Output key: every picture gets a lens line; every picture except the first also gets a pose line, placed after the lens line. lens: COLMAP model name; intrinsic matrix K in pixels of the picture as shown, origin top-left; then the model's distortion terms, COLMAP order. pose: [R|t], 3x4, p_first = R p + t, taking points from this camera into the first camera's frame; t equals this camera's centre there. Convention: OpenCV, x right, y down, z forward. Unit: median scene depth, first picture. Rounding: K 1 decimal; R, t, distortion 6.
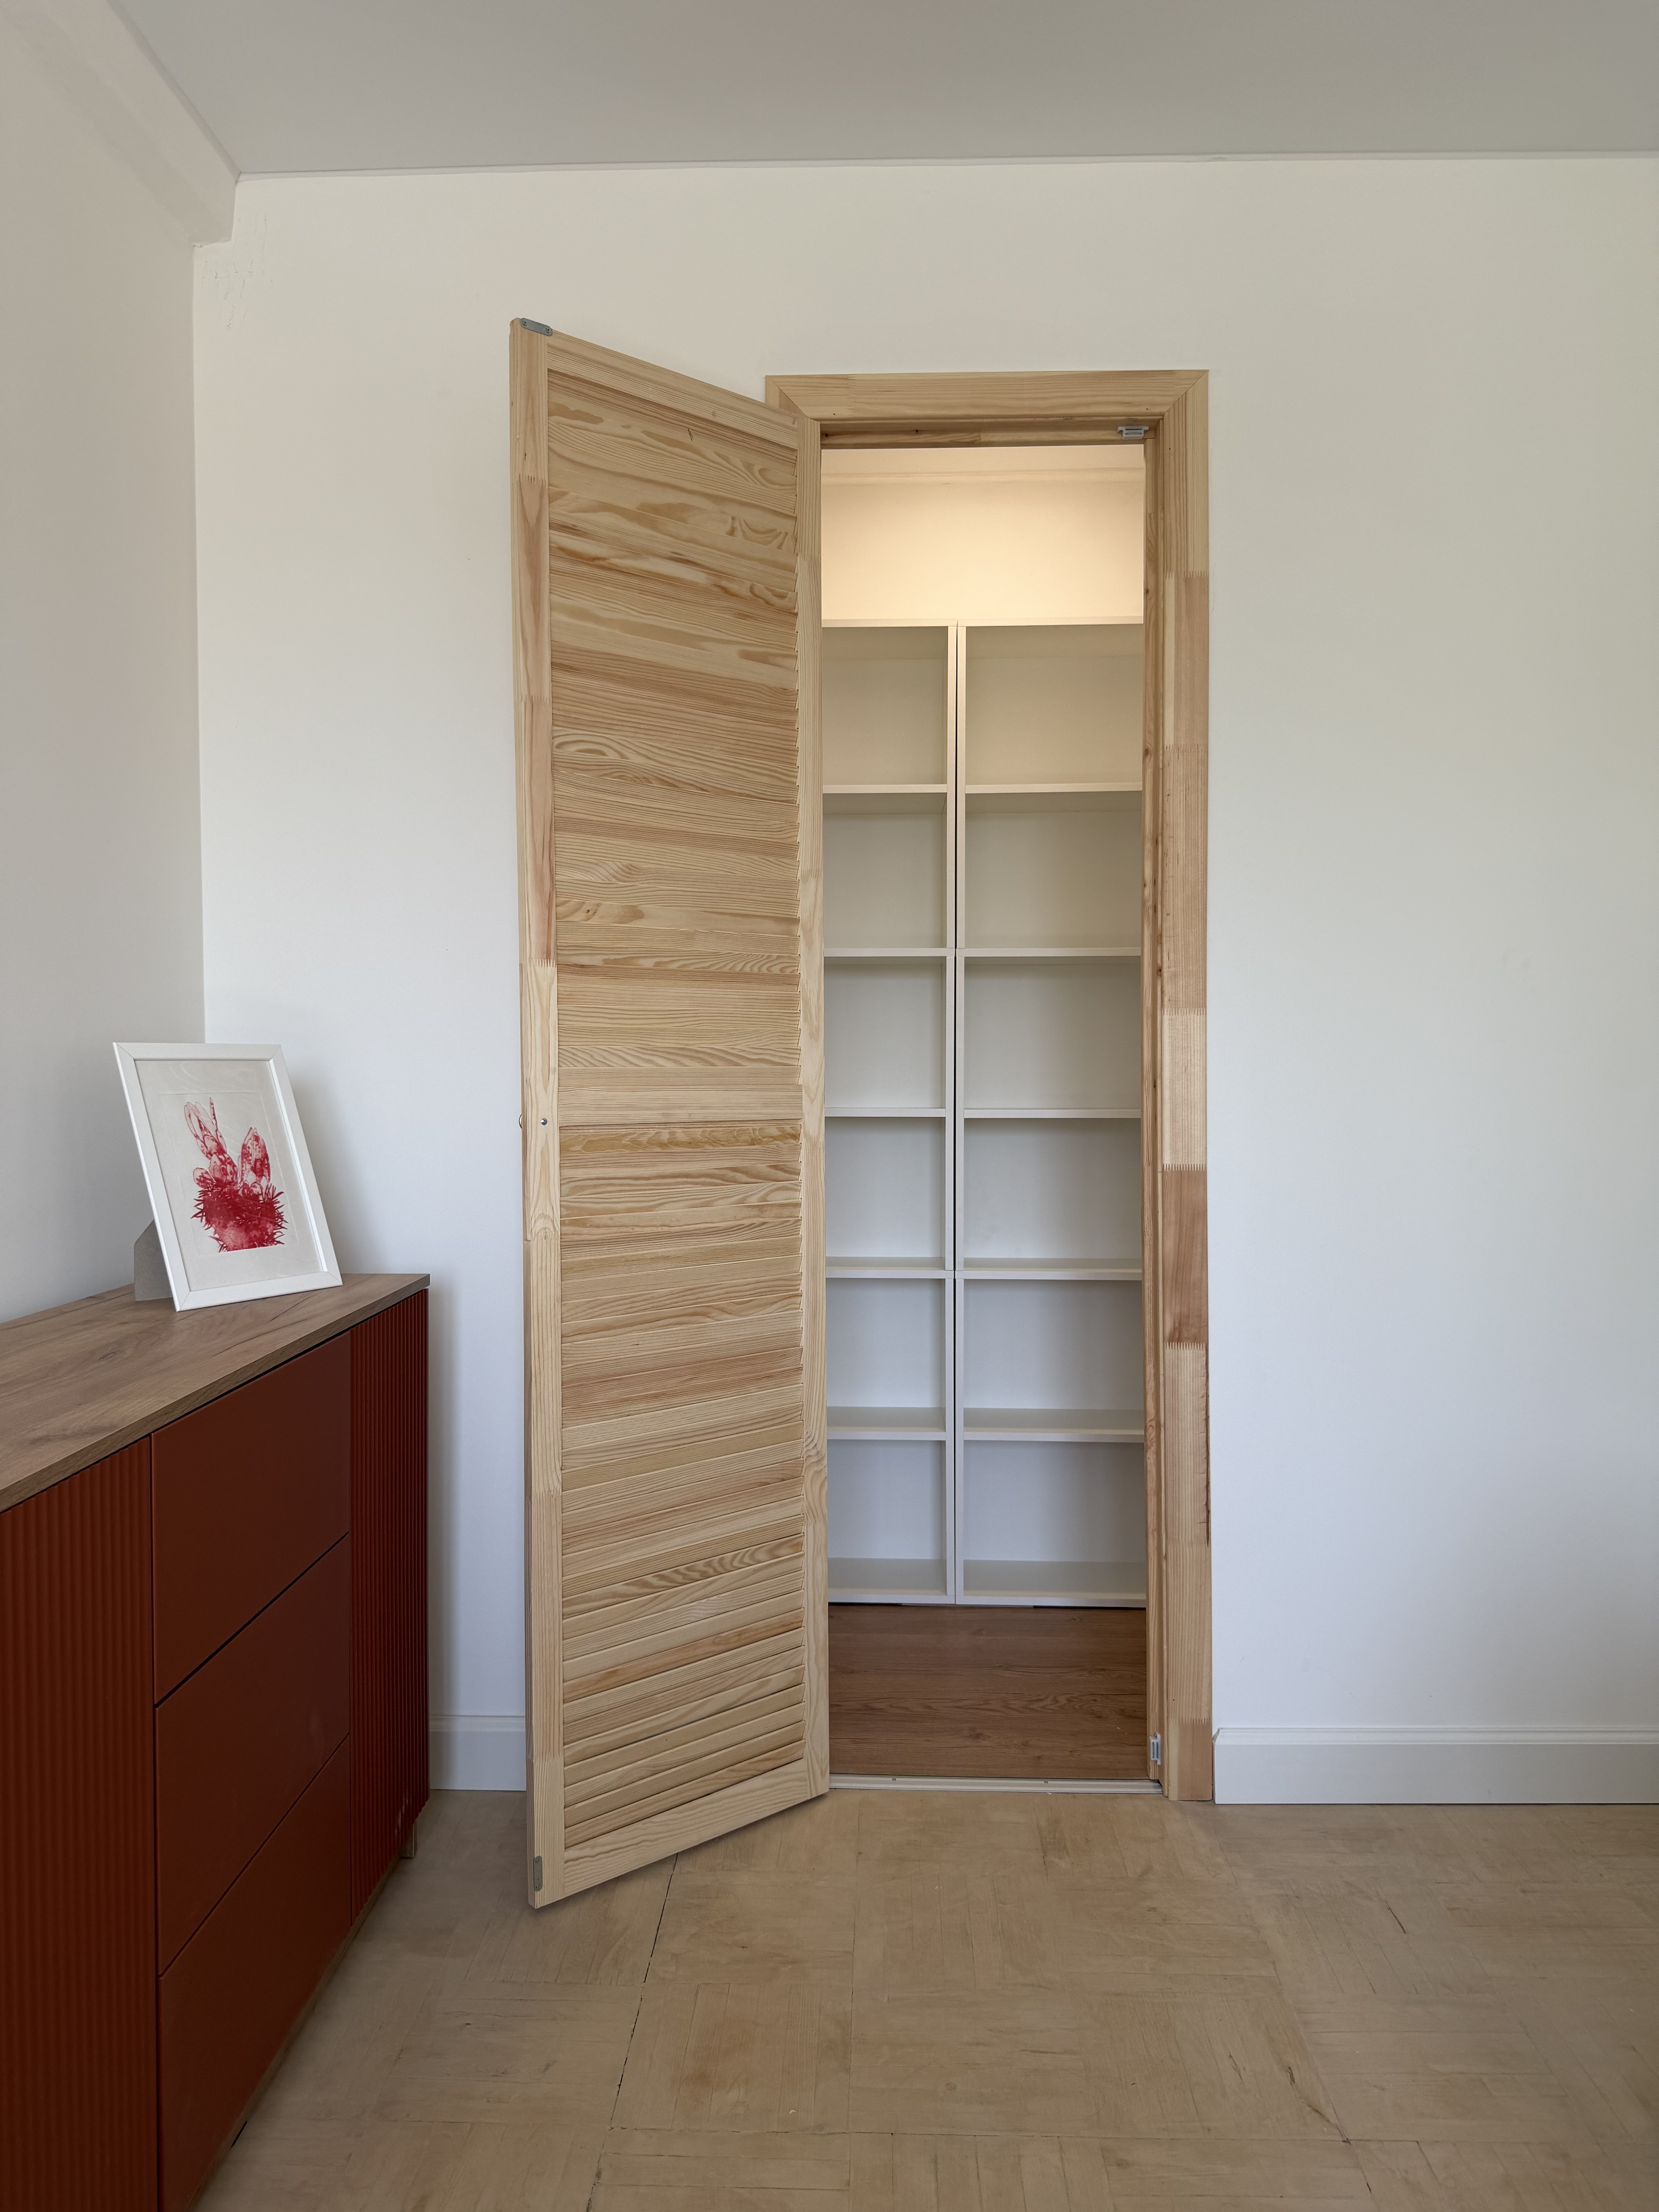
lens RADIAL K [[1582.9, 0, 829.5], [0, 1582.9, 1106.0], [0, 0, 1]] dist [0.045548, -0.084379]
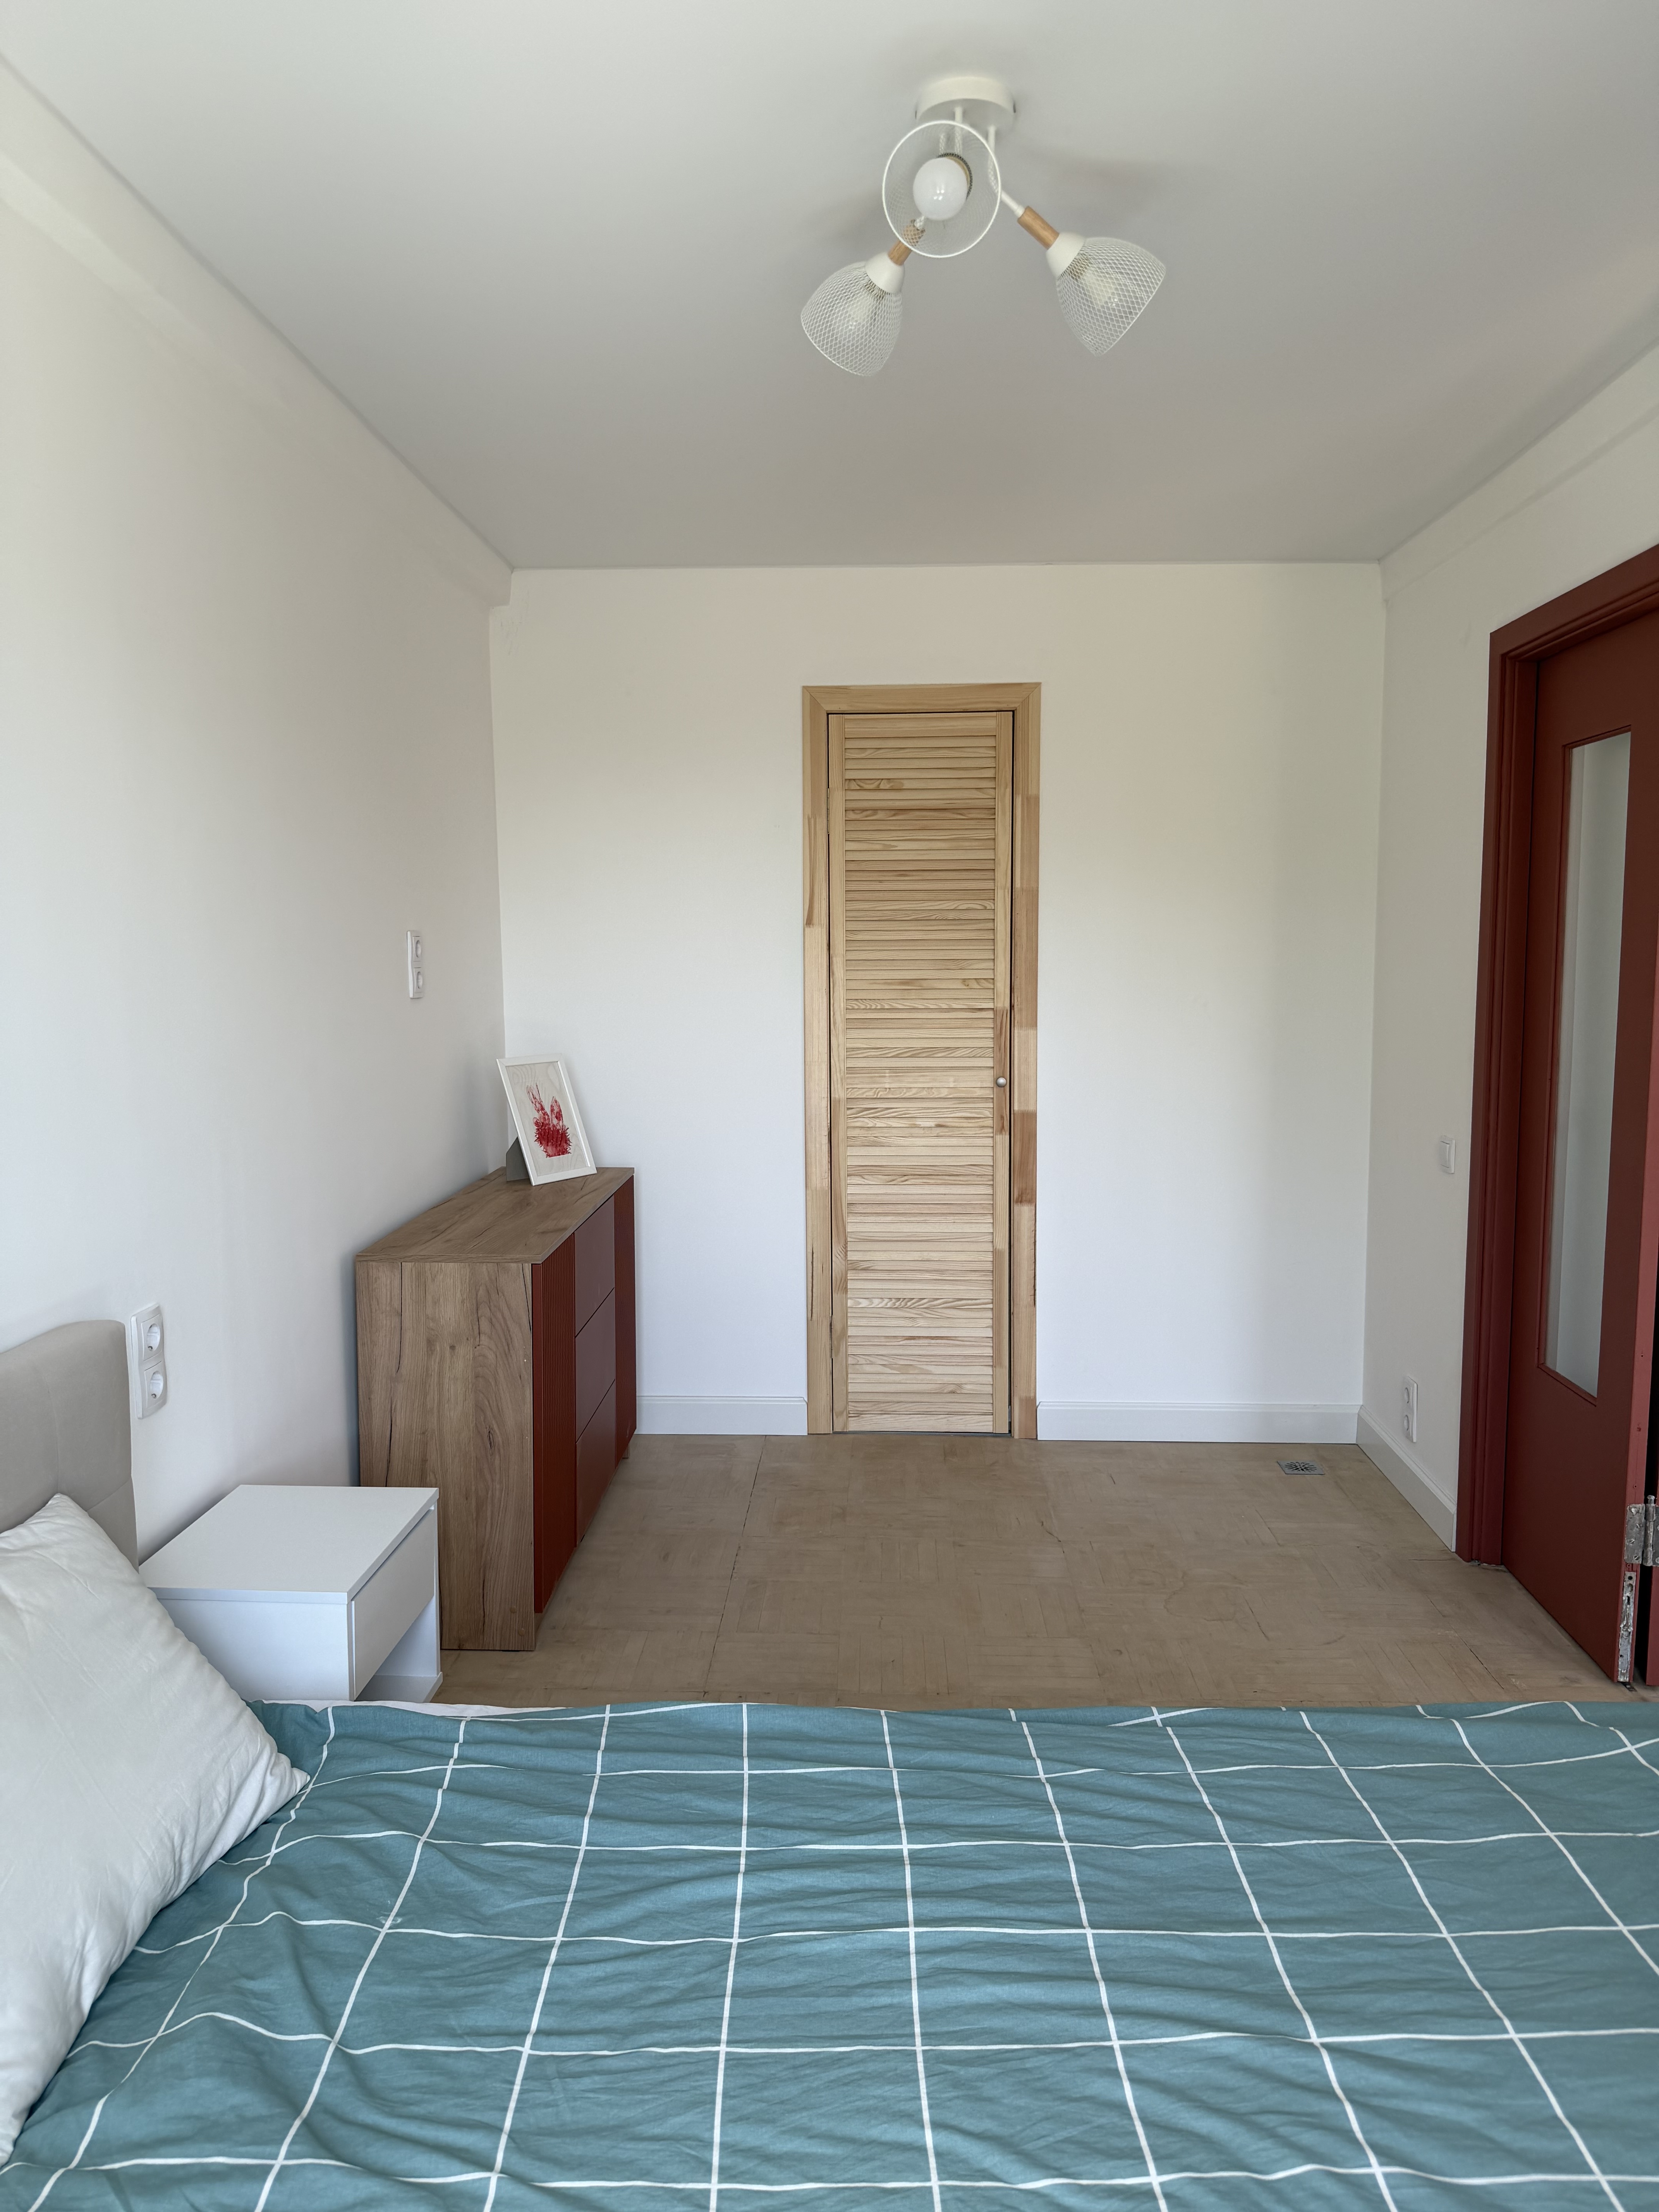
lens RADIAL K [[1582.9, 0, 829.5], [0, 1582.9, 1106.0], [0, 0, 1]] dist [0.045548, -0.084379]
pose [[0.999981, -0.000563, -0.006216, 0.003002], [0.001019, 0.997283, 0.073664, -0.120171], [0.006157, -0.073669, 0.997264, -0.996687]]
